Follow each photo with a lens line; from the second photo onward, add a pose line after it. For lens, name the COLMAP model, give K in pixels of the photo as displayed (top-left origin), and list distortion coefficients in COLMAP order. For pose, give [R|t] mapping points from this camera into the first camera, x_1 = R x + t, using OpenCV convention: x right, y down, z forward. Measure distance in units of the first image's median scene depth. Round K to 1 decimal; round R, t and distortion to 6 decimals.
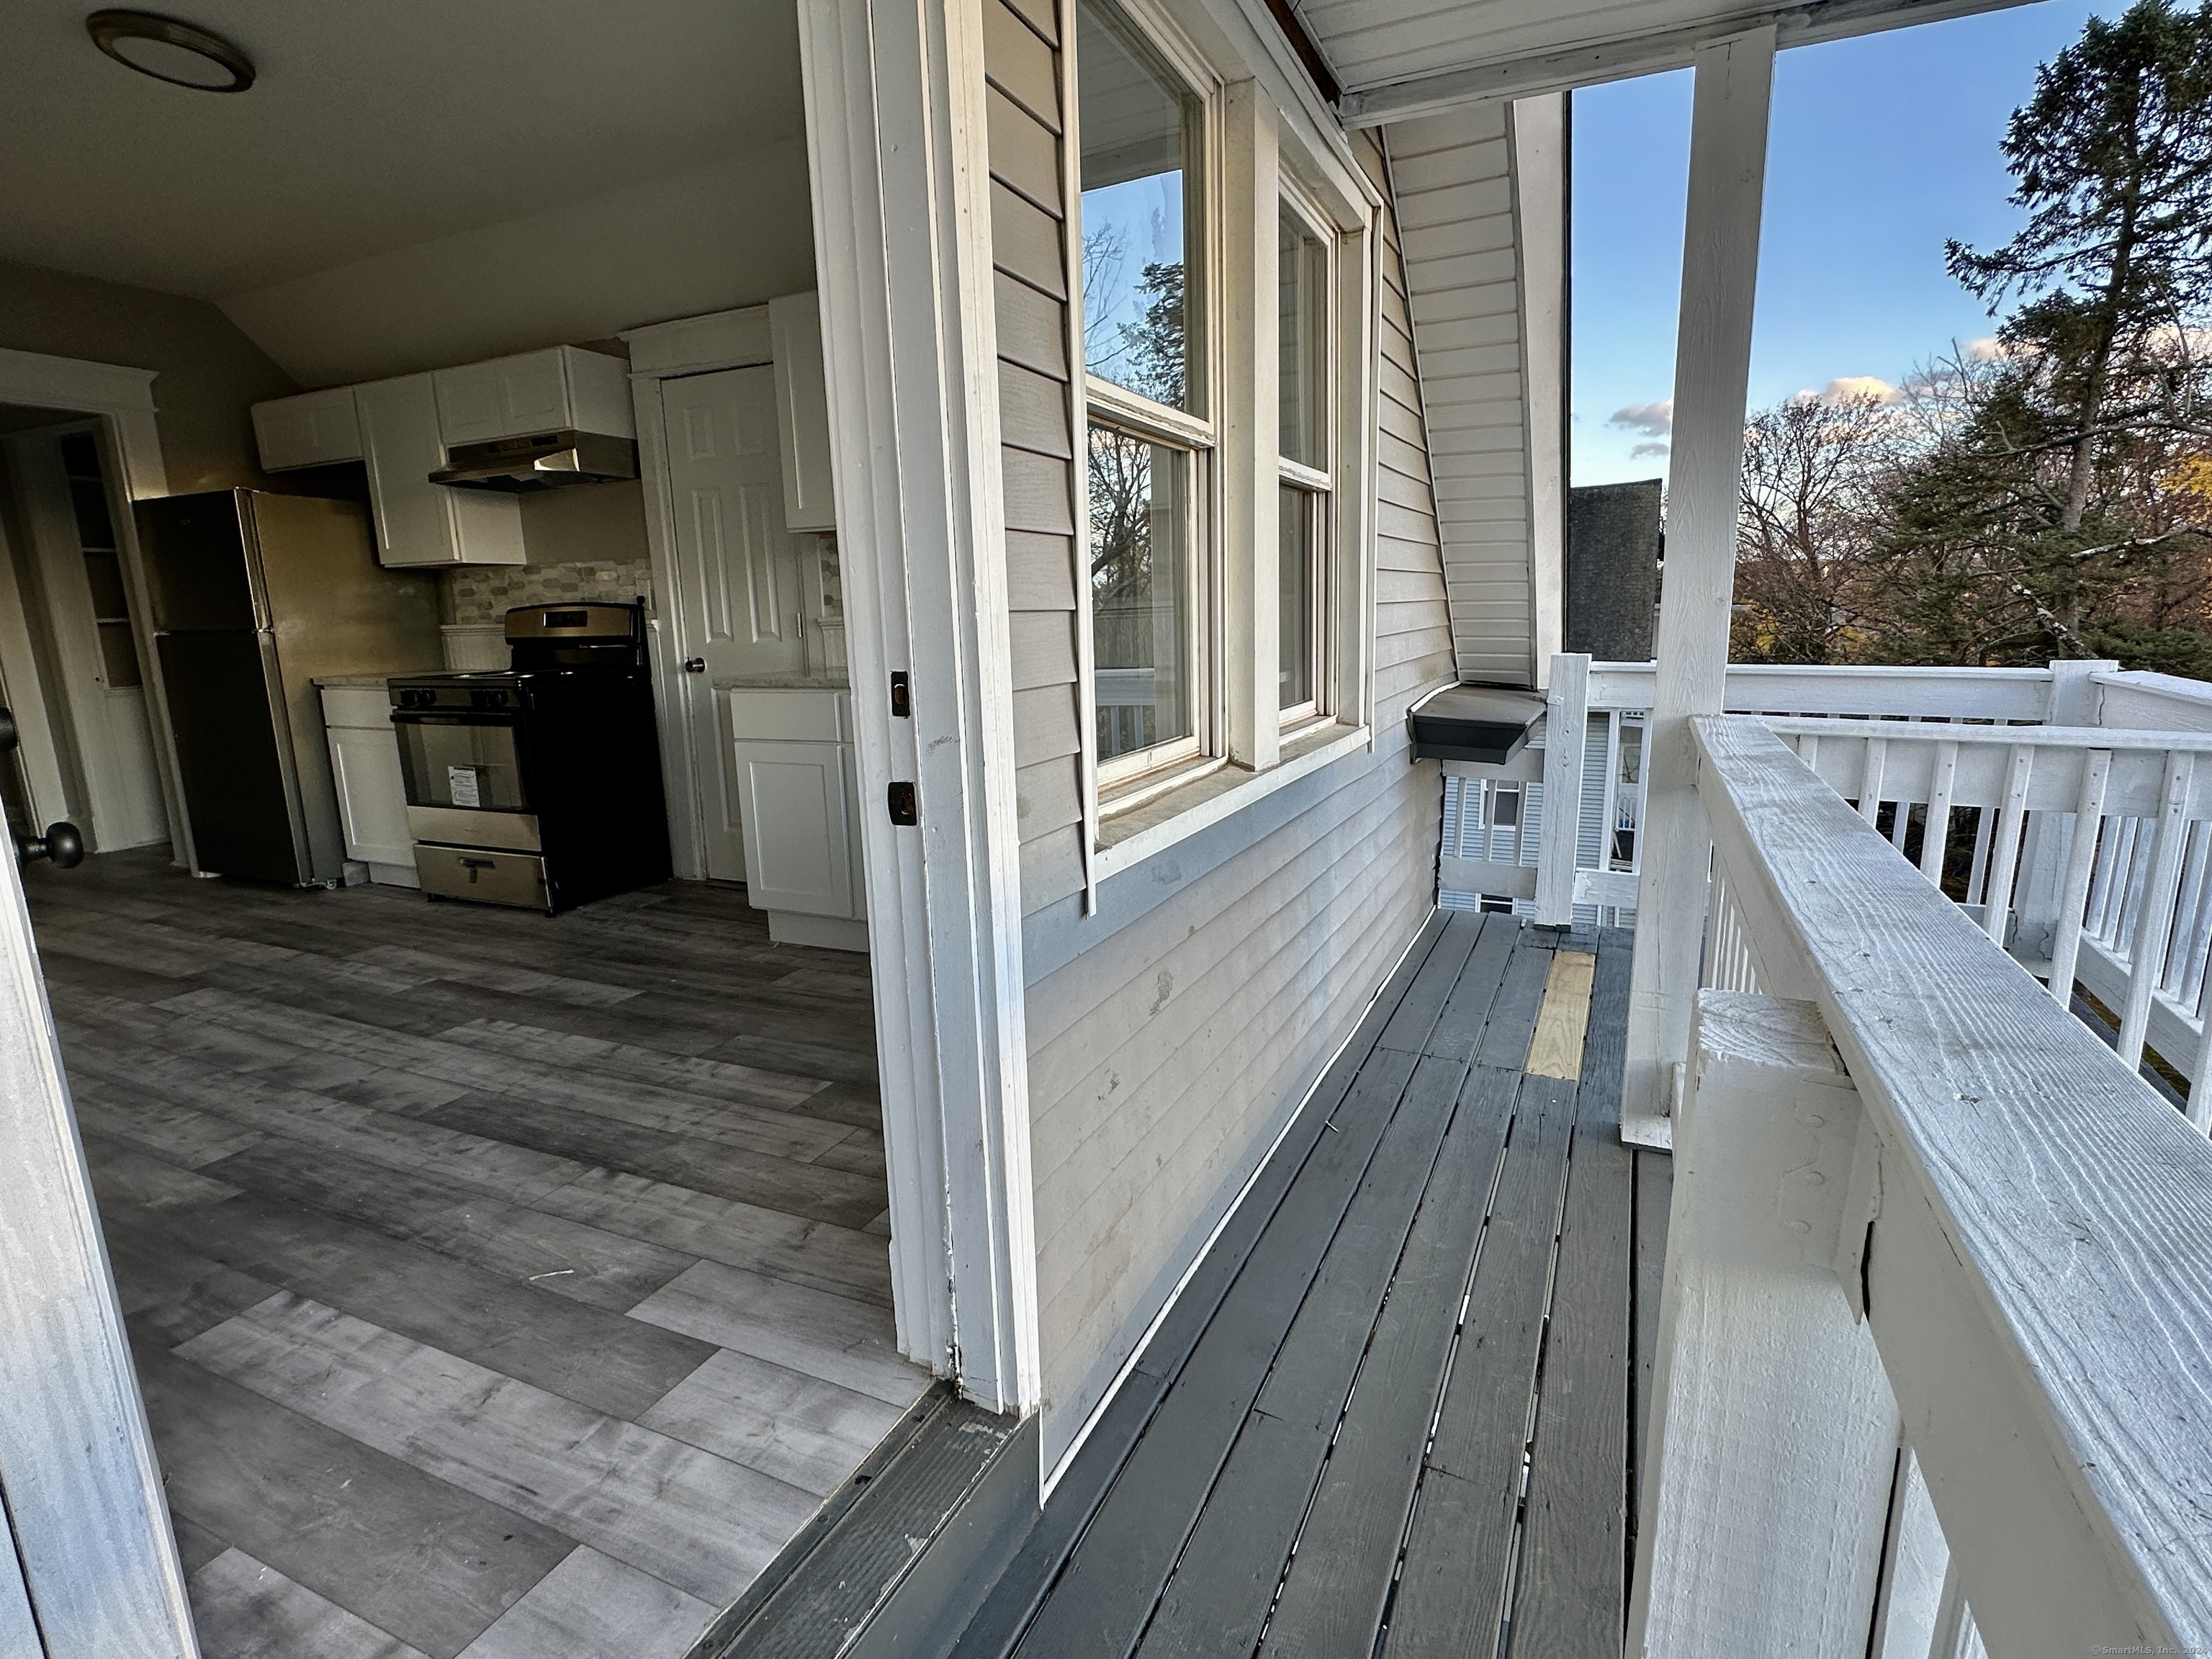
lens RADIAL K [[1096.5, 0, 1125.9], [0, 1096.5, 841.6], [0, 0, 1]] dist [-0.008988, 0.002326]
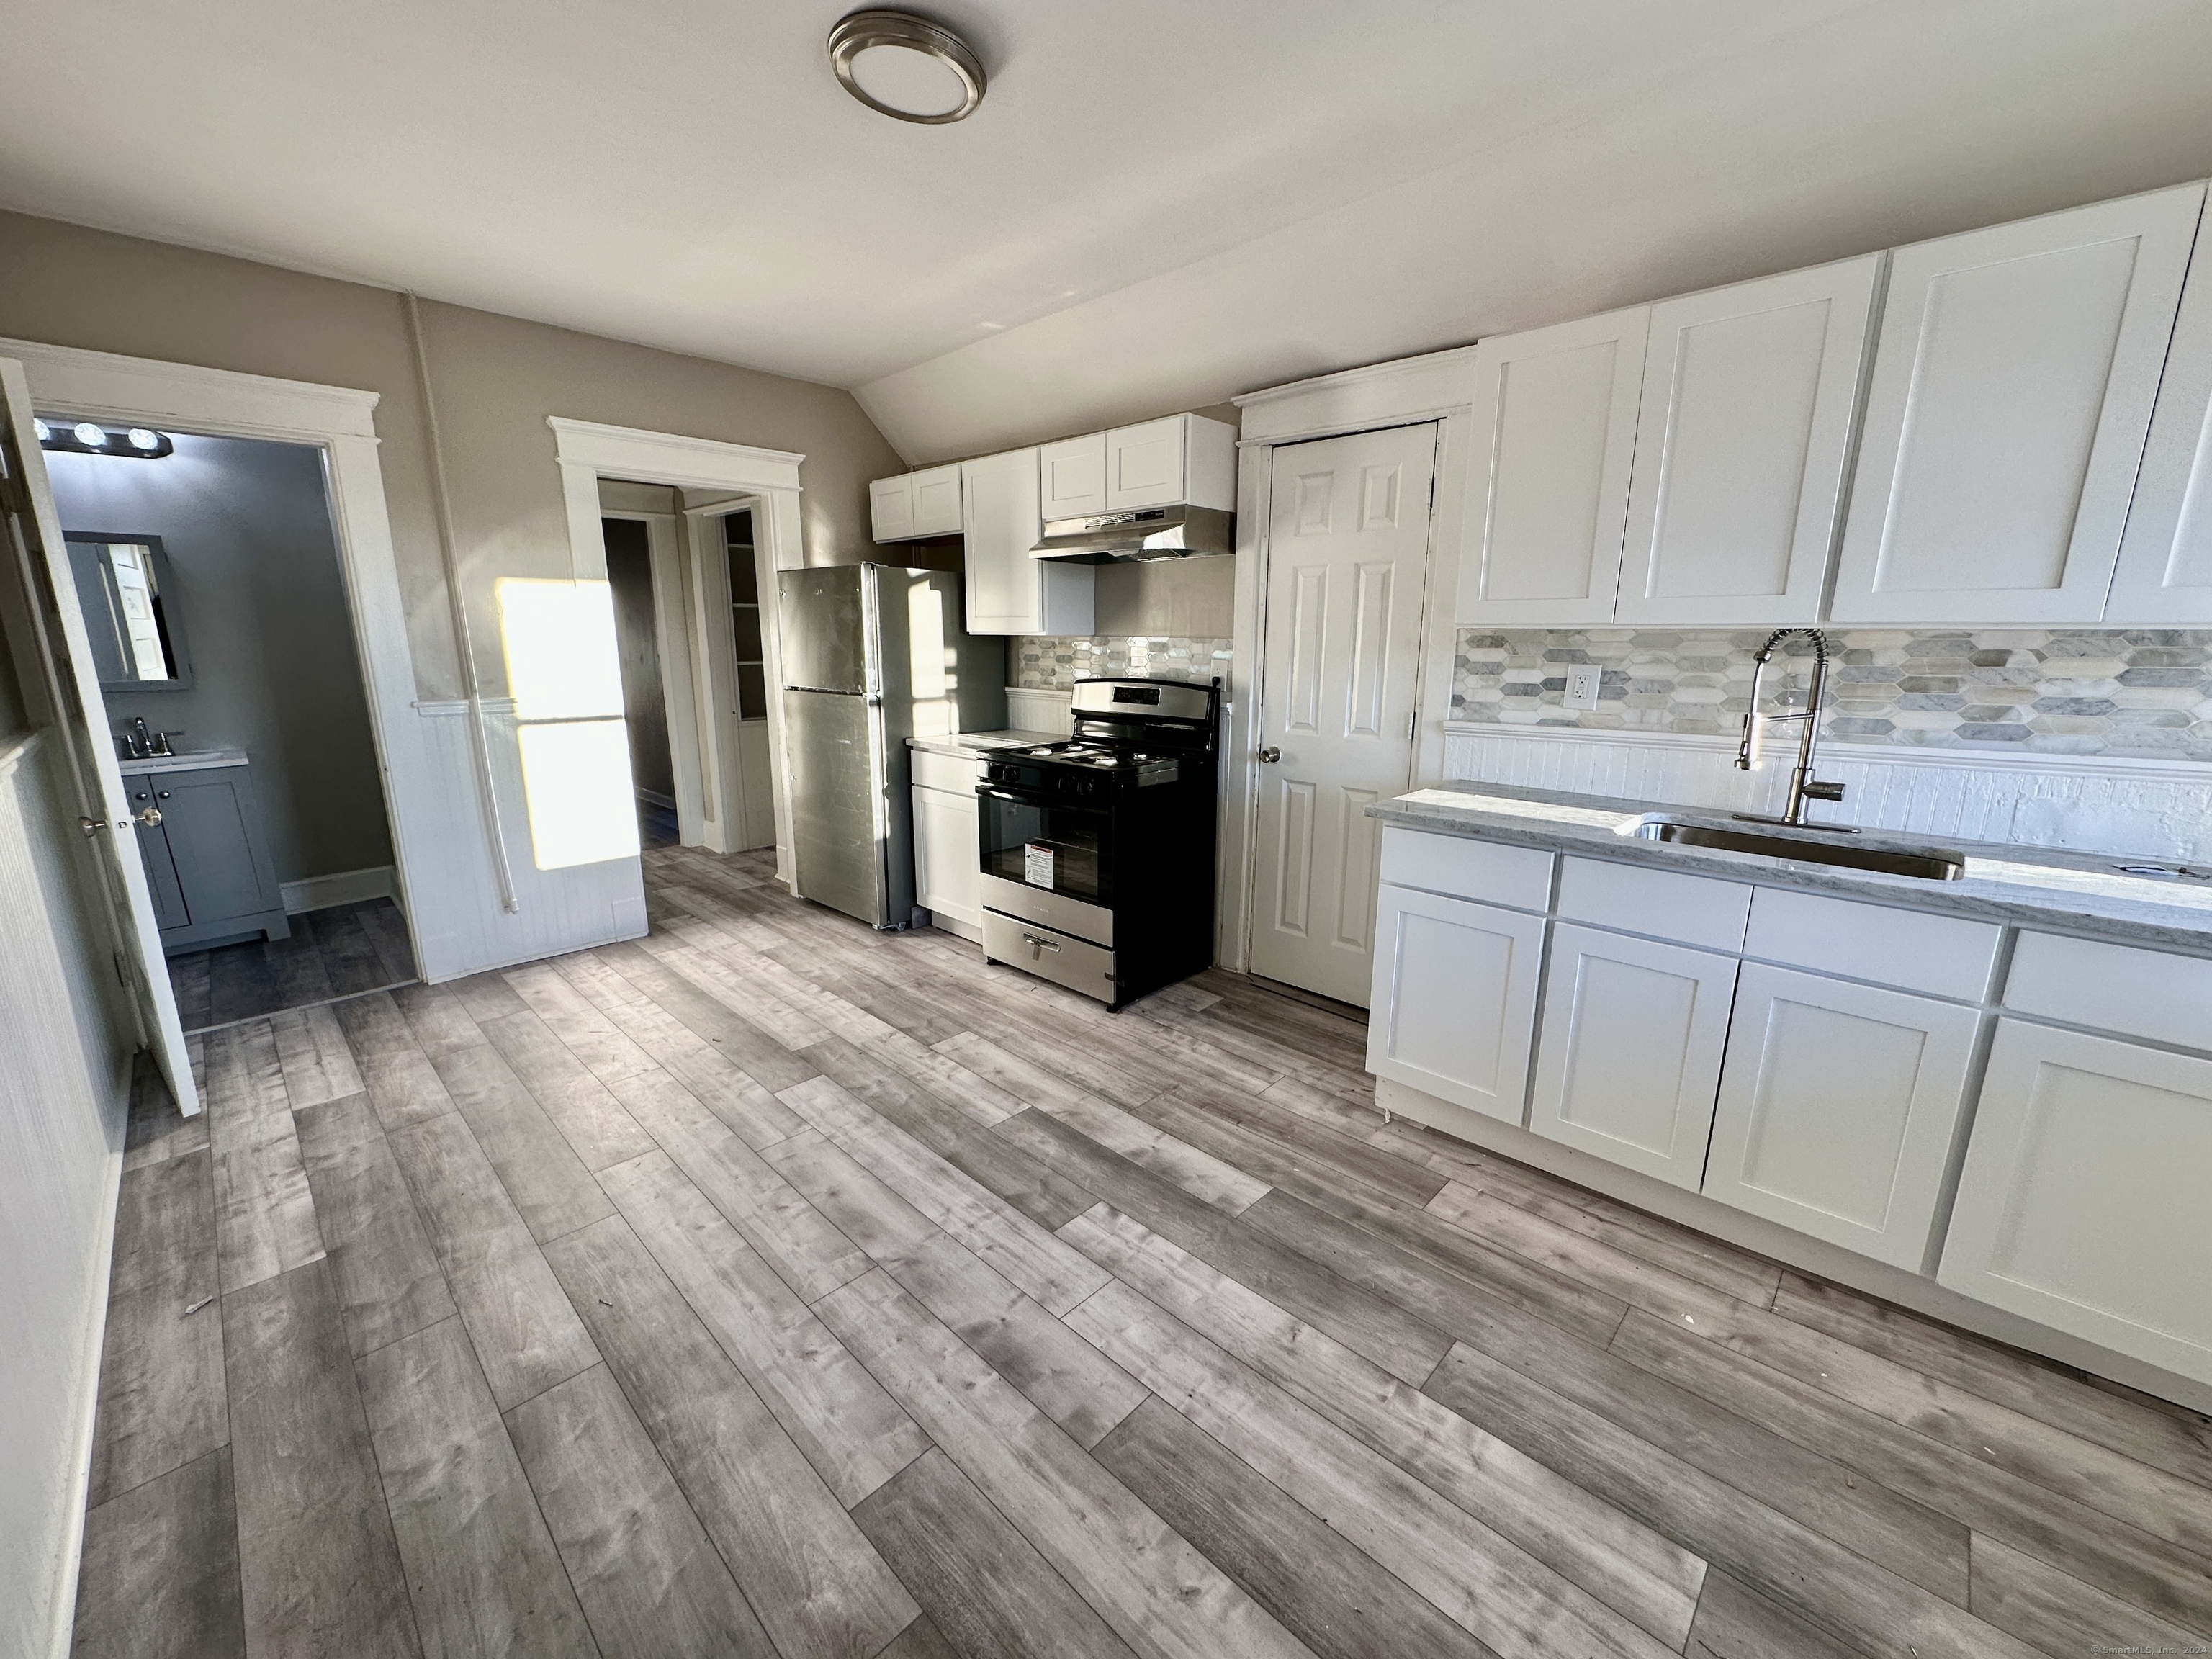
lens RADIAL K [[881.4, 0, 1111.6], [0, 881.4, 823.2], [0, 0, 1]] dist [-0.001168, -0.000912]
pose [[0.945009, 0.094771, -0.313013, -0.366185], [-0.092177, 0.995474, 0.023112, -0.140486], [0.313787, 0.007011, 0.949468, 0.321436]]
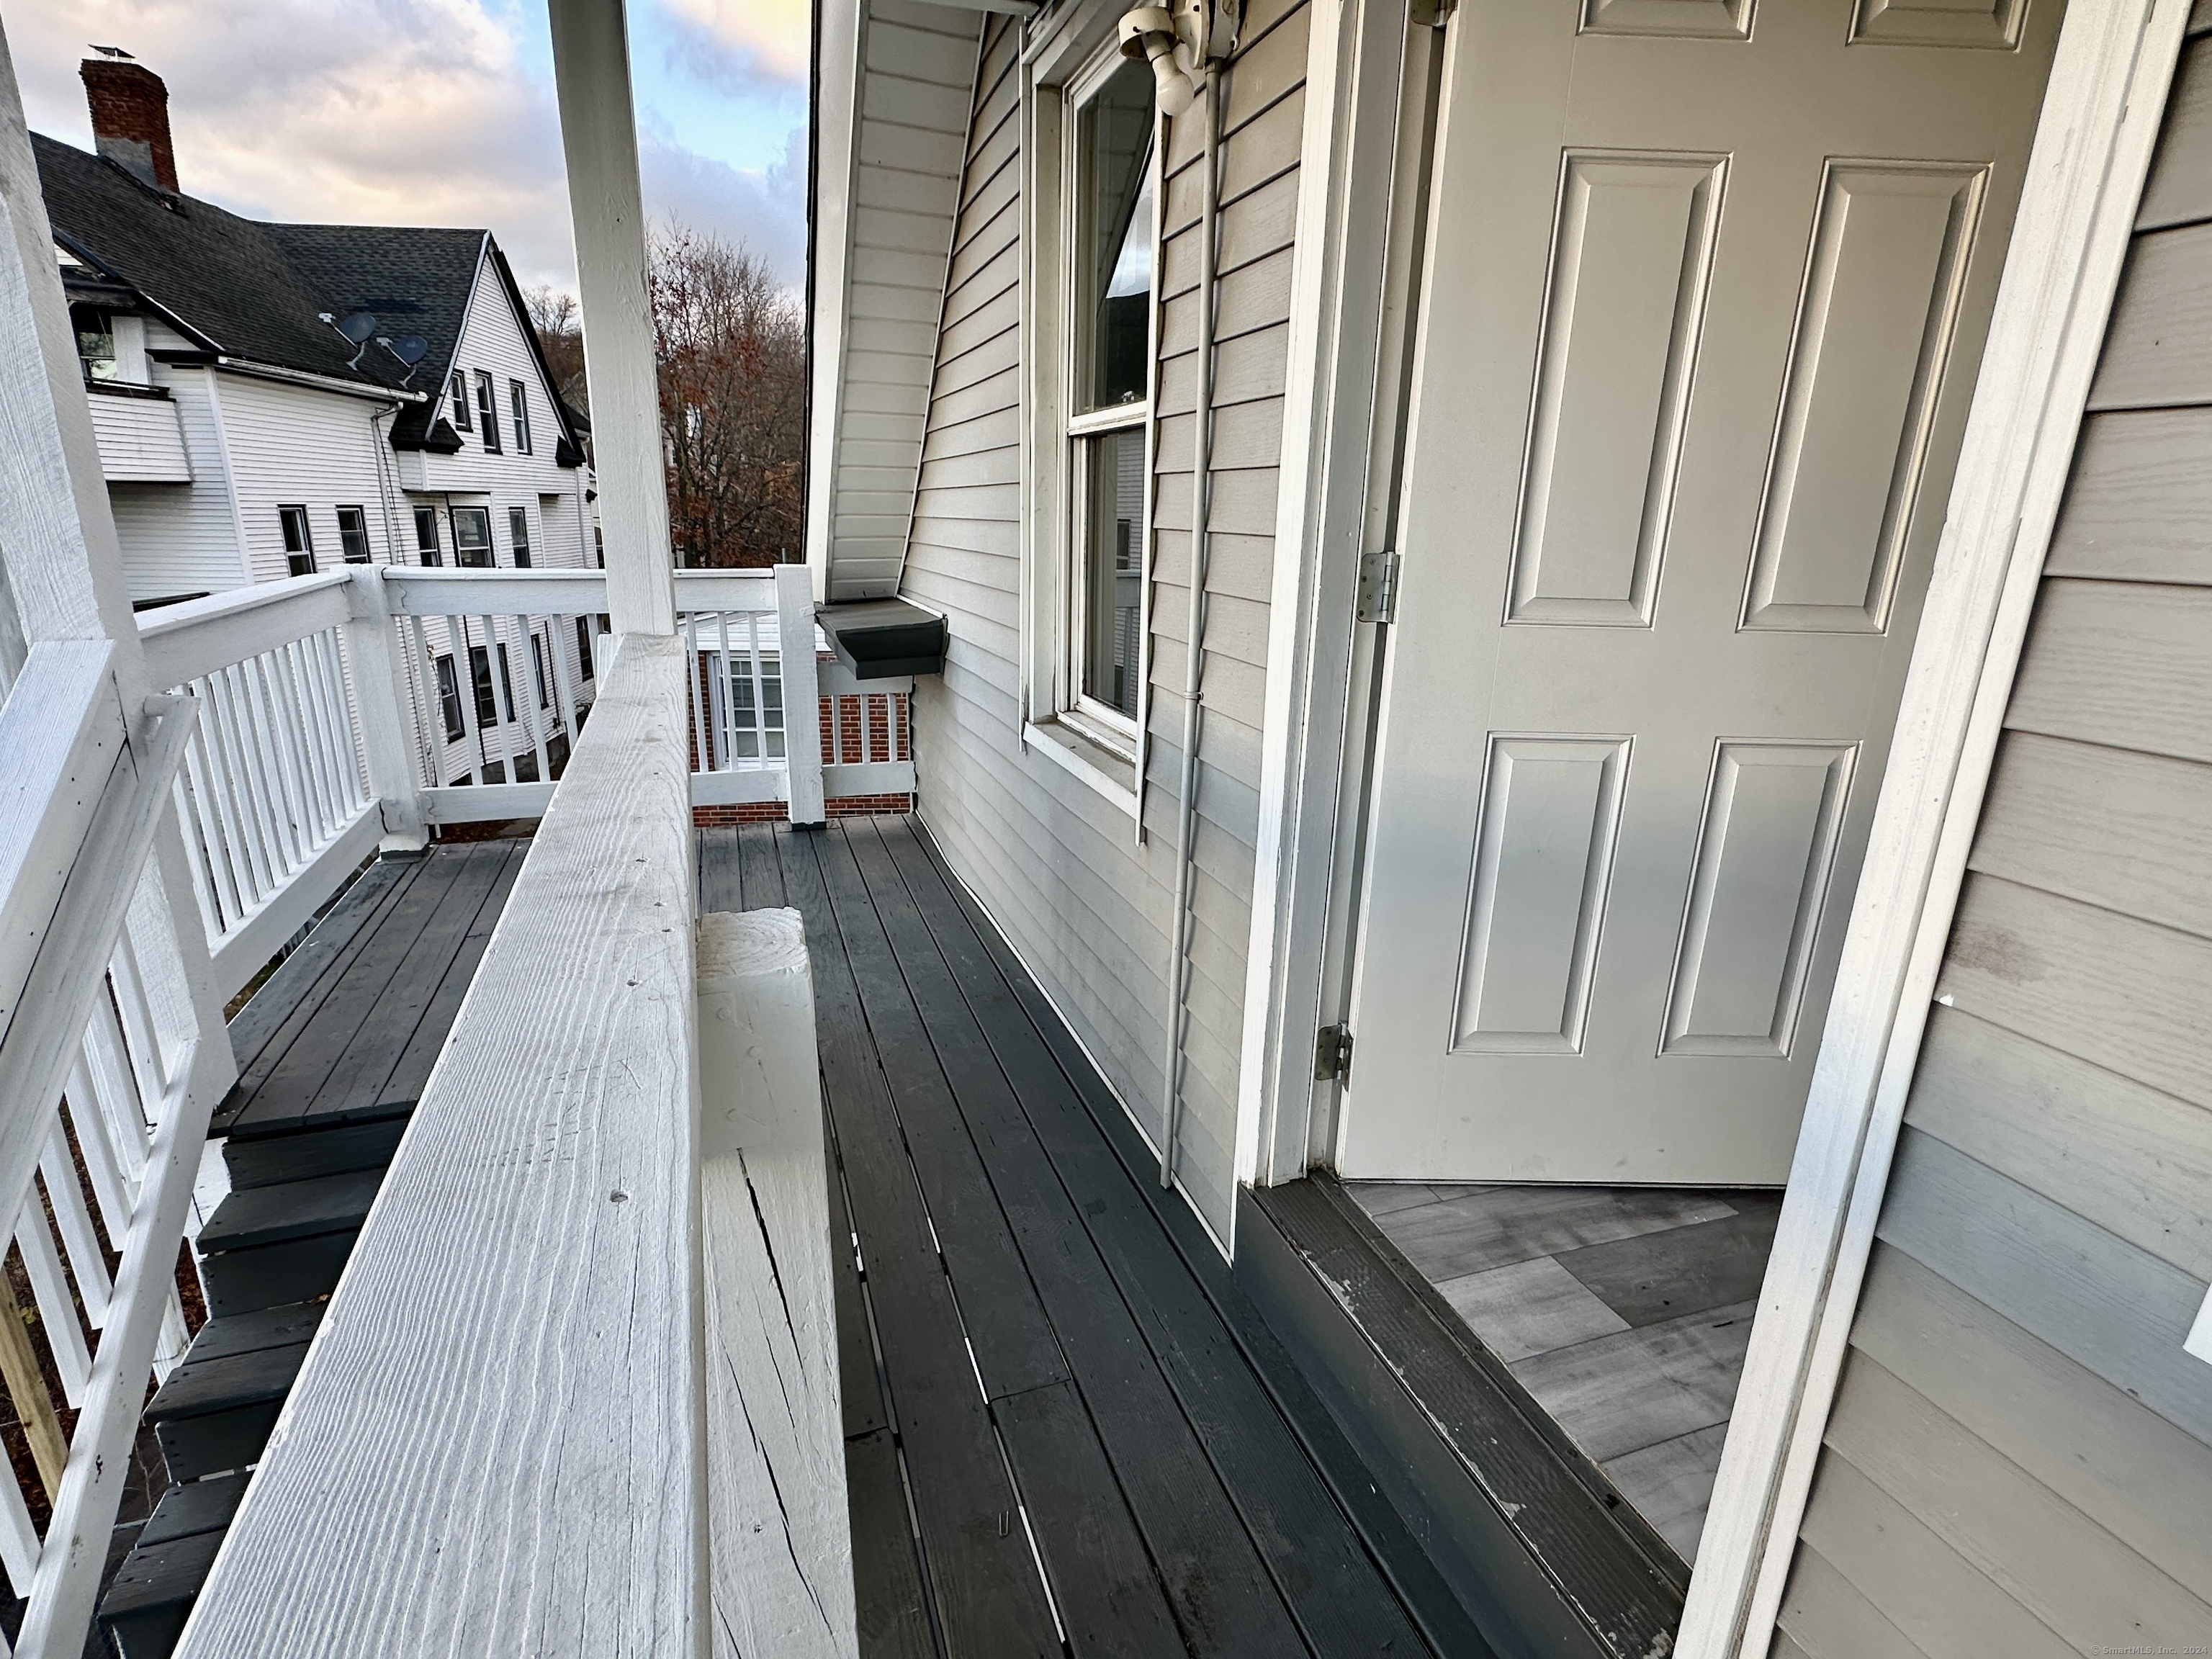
lens RADIAL K [[1096.5, 0, 1108.5], [0, 1096.5, 839.4], [0, 0, 1]] dist [-0.008988, 0.002326]
pose [[-0.717459, 0.204614, -0.665871, 0.237691], [-0.156407, 0.884164, 0.440217, -0.107605], [0.678814, 0.419985, -0.602349, 0.428096]]
